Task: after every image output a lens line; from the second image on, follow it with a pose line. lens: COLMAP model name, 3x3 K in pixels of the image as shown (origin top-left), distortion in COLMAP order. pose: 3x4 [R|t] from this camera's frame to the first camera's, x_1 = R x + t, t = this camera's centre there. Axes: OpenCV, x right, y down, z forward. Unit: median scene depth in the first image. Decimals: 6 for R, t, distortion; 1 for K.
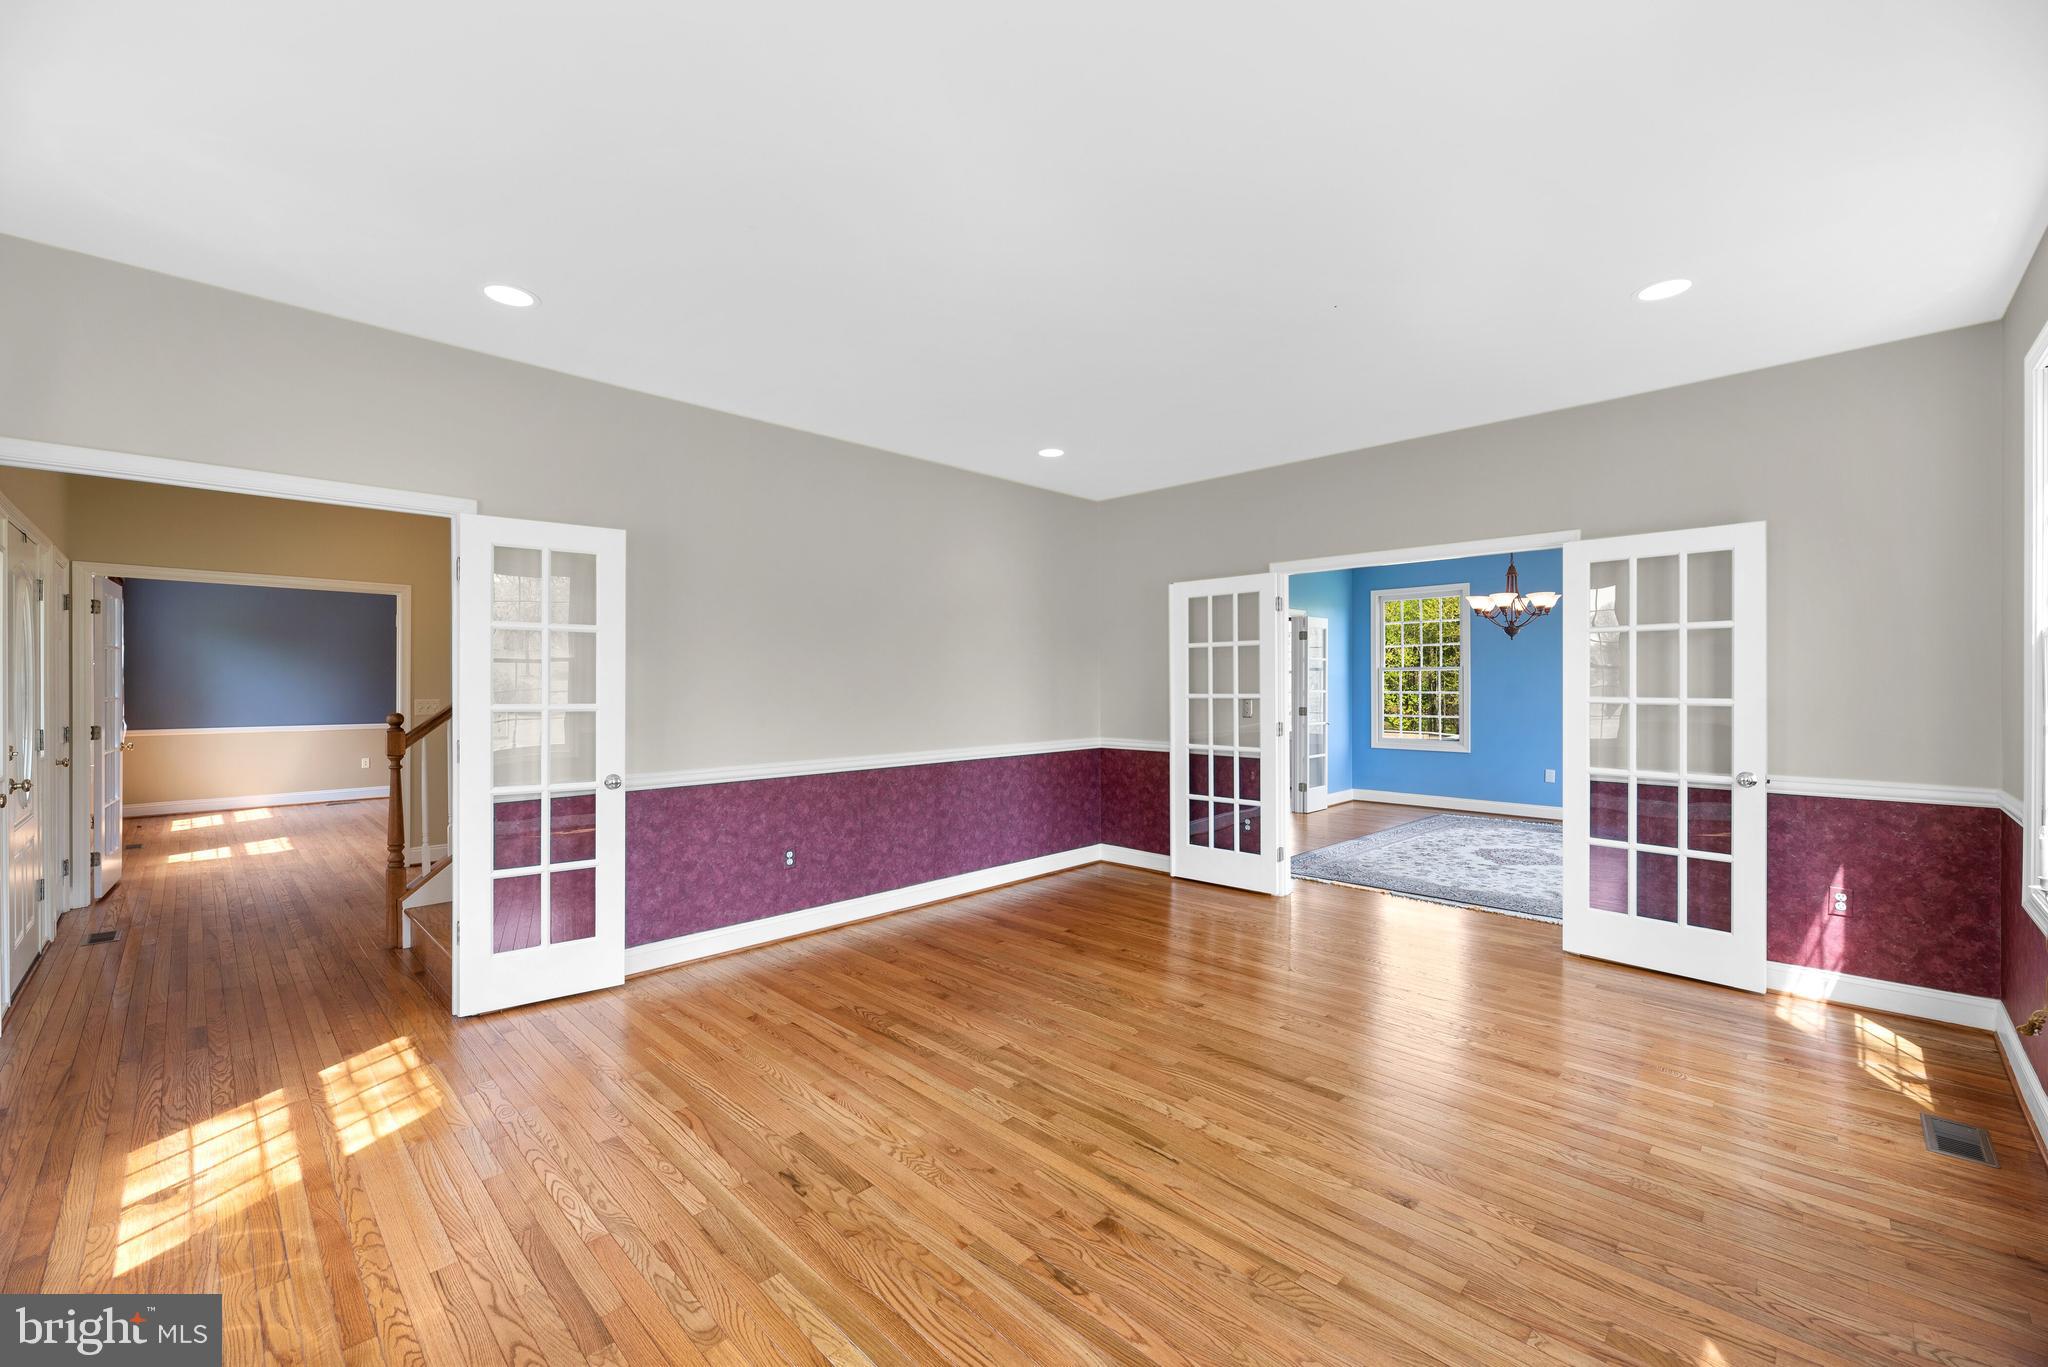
lens RADIAL K [[823.7, 0, 1028.6], [0, 823.7, 682.9], [0, 0, 1]] dist [0.000625, -0.000526]
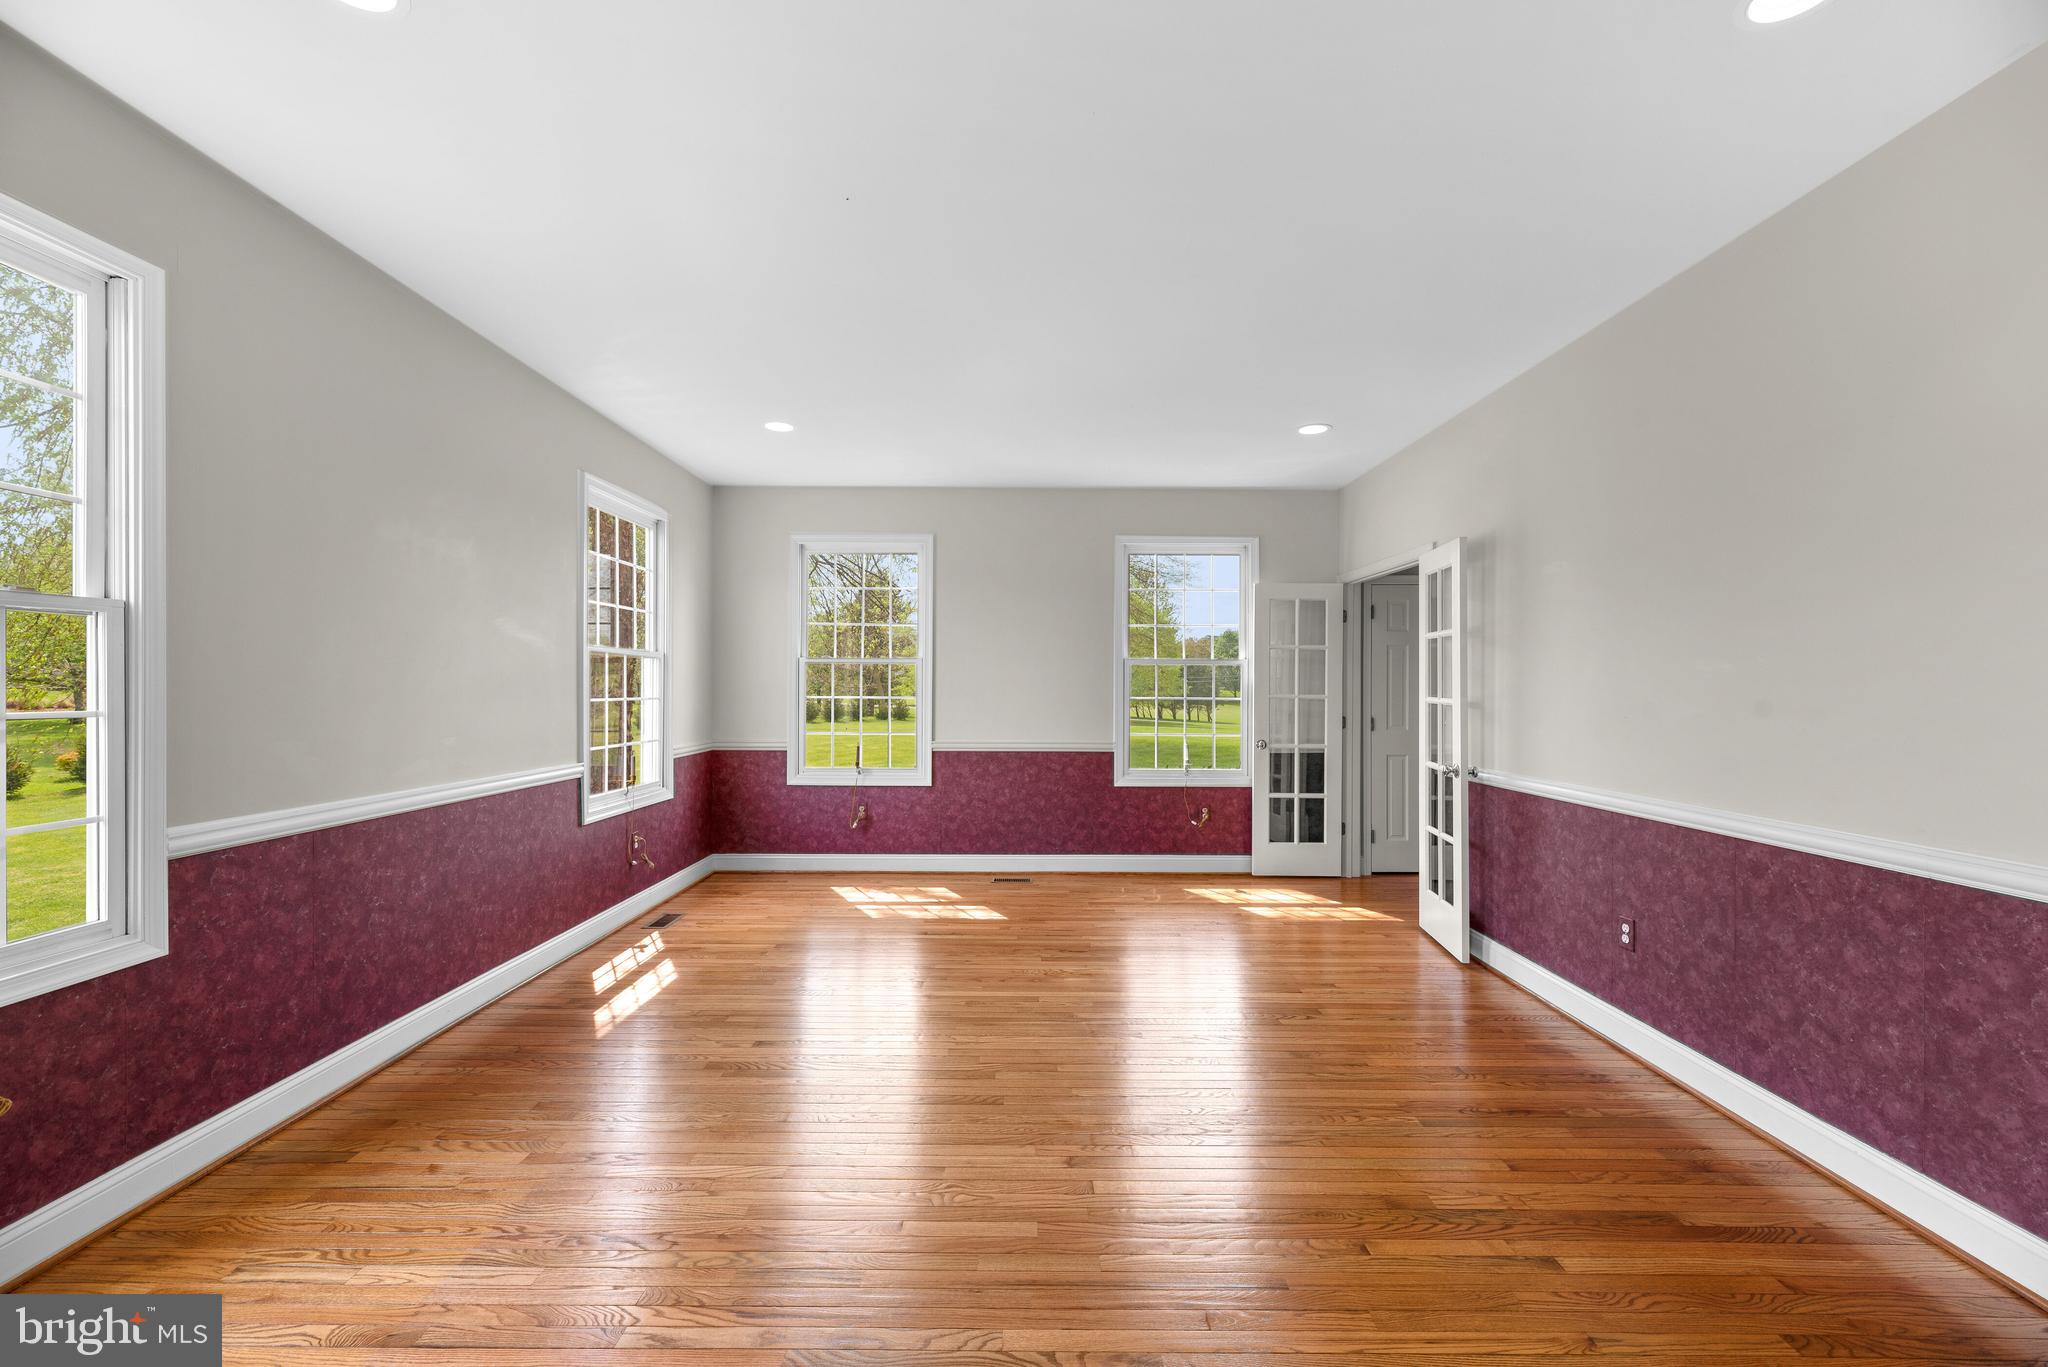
lens RADIAL K [[823.7, 0, 1021.8], [0, 823.7, 687.3], [0, 0, 1]] dist [0.000625, -0.000526]
pose [[-0.714941, 0.000815, -0.699185, 0.541494], [-0.002252, 0.999991, 0.003469, 0.006561], [0.699182, 0.004055, -0.714933, 1.123061]]
